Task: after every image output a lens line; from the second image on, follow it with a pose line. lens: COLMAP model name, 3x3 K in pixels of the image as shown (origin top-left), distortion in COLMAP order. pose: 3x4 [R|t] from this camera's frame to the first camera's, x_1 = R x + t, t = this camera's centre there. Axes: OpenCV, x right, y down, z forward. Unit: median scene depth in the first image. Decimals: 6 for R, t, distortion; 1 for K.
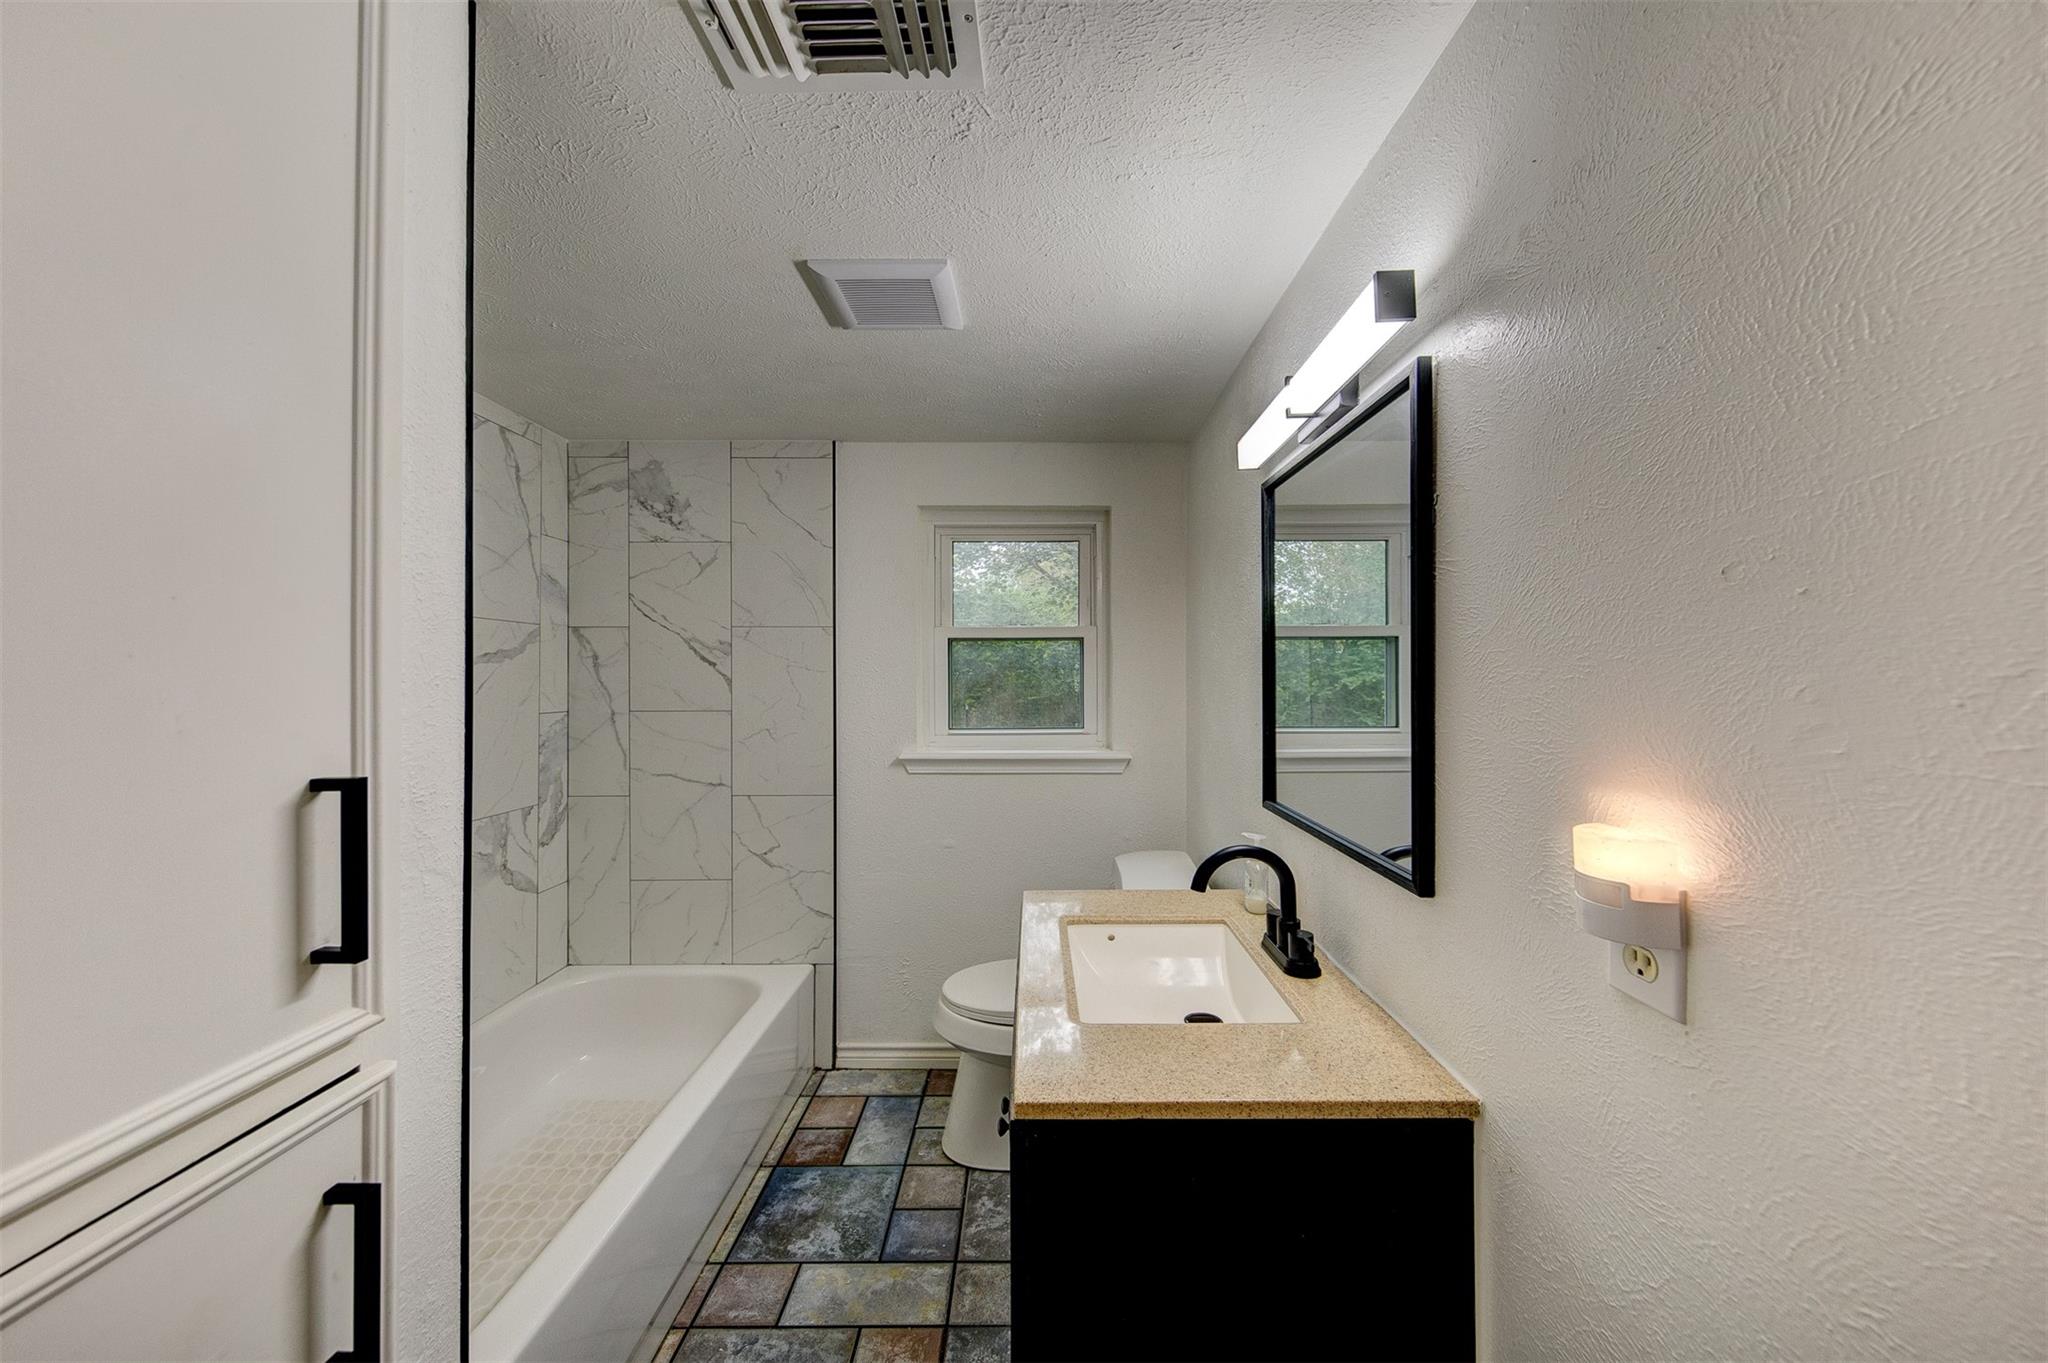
lens RADIAL K [[662.4, 0, 1038.2], [0, 662.4, 666.5], [0, 0, 1]] dist [0.000090, -0.000215]
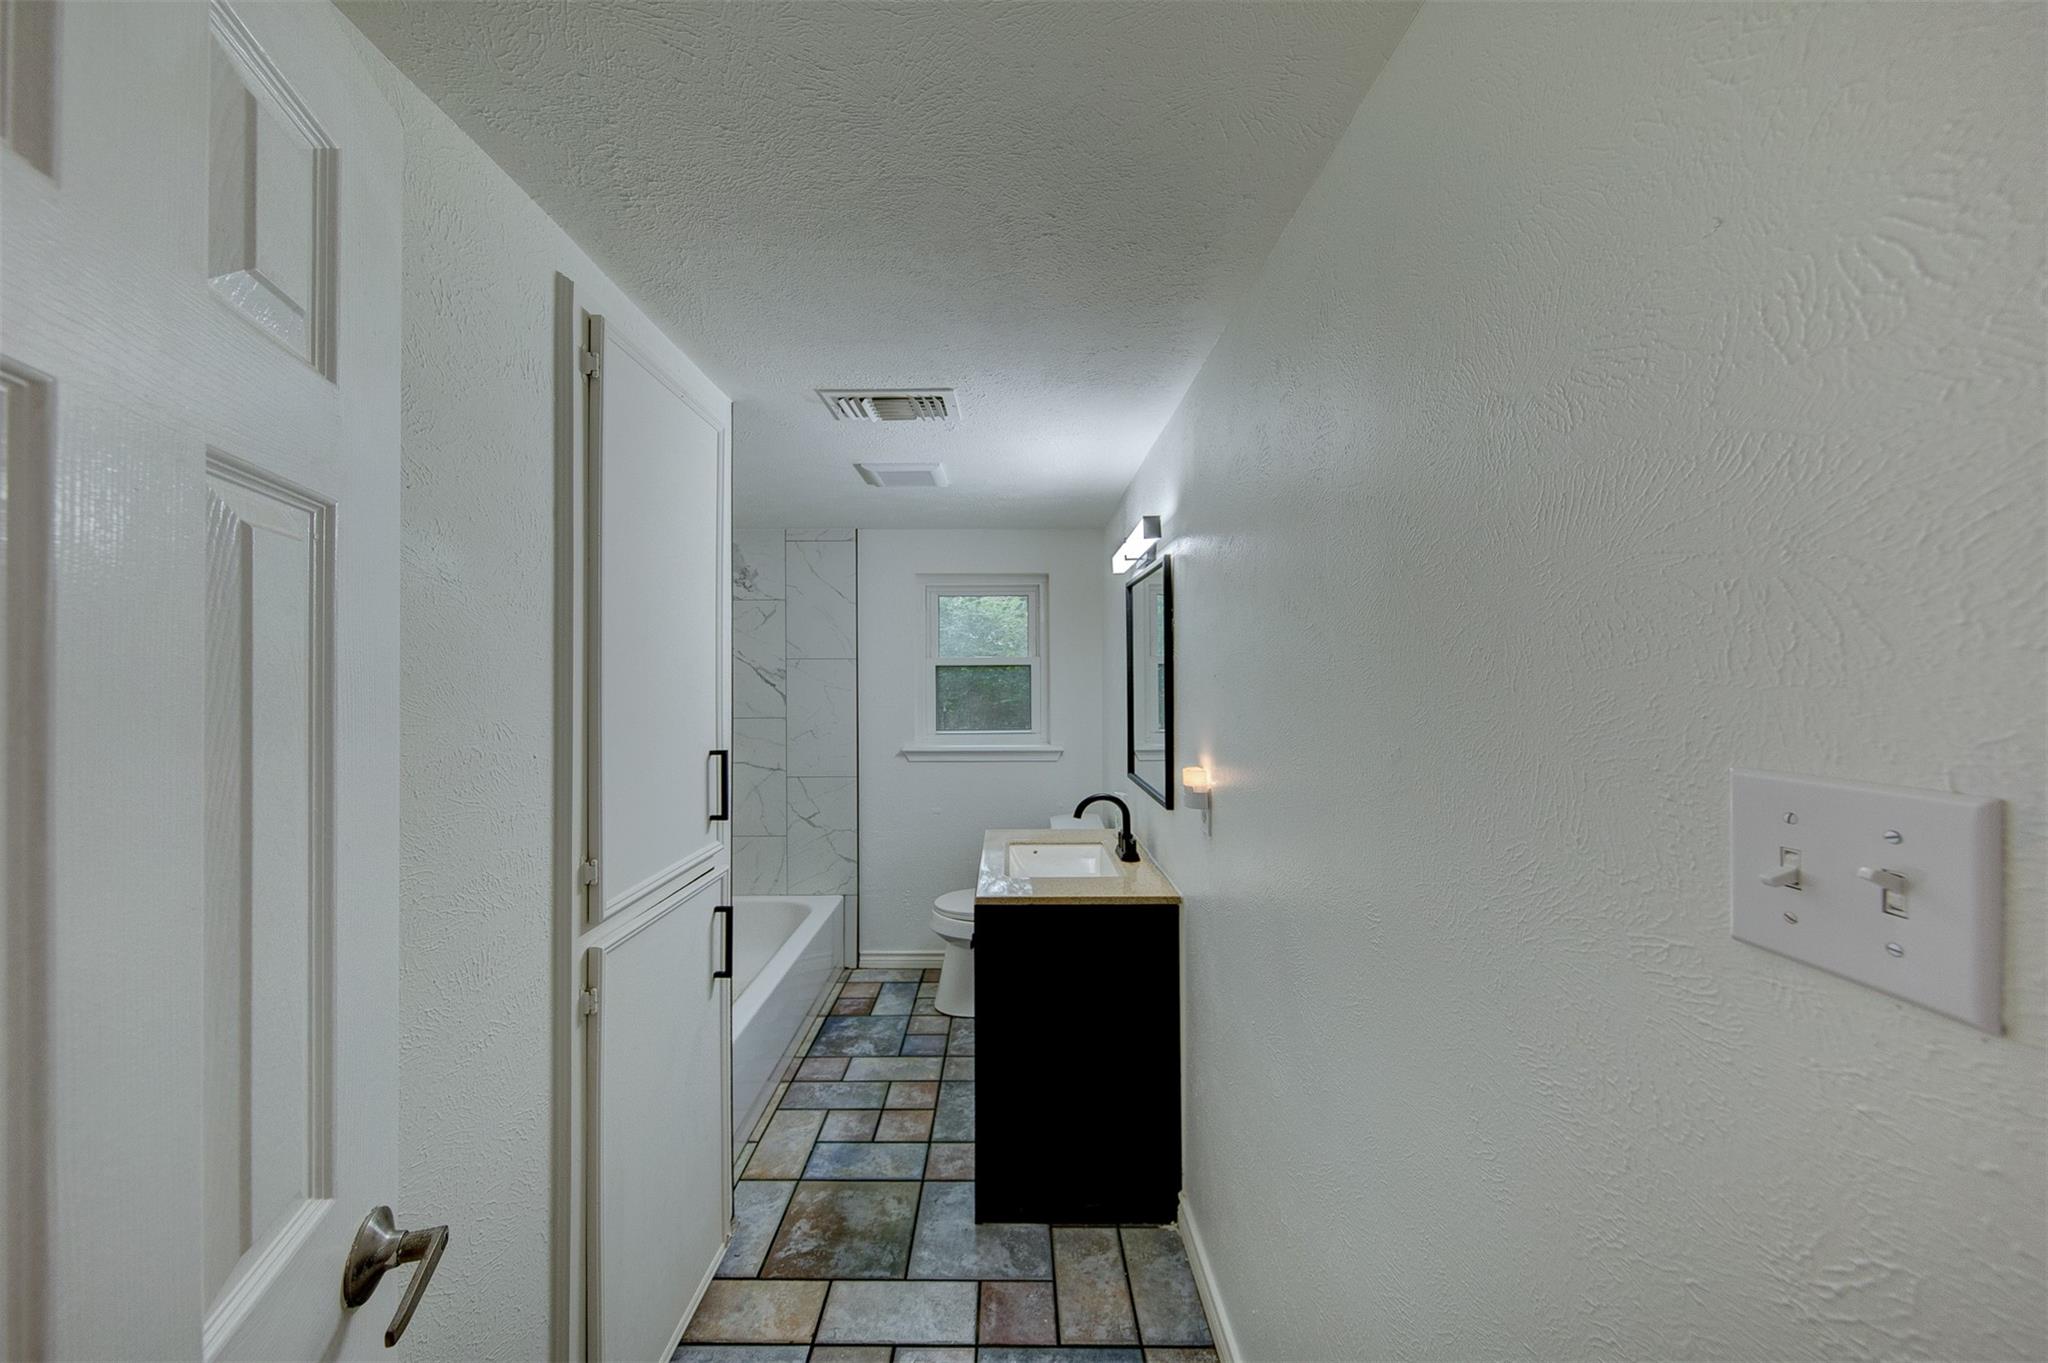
lens RADIAL K [[662.4, 0, 991.9], [0, 662.4, 631.8], [0, 0, 1]] dist [0.000090, -0.000215]
pose [[0.999380, -0.007376, -0.034413, 0.042866], [0.005563, 0.998607, -0.052467, -0.051543], [0.034752, 0.052244, 0.998030, -0.534238]]
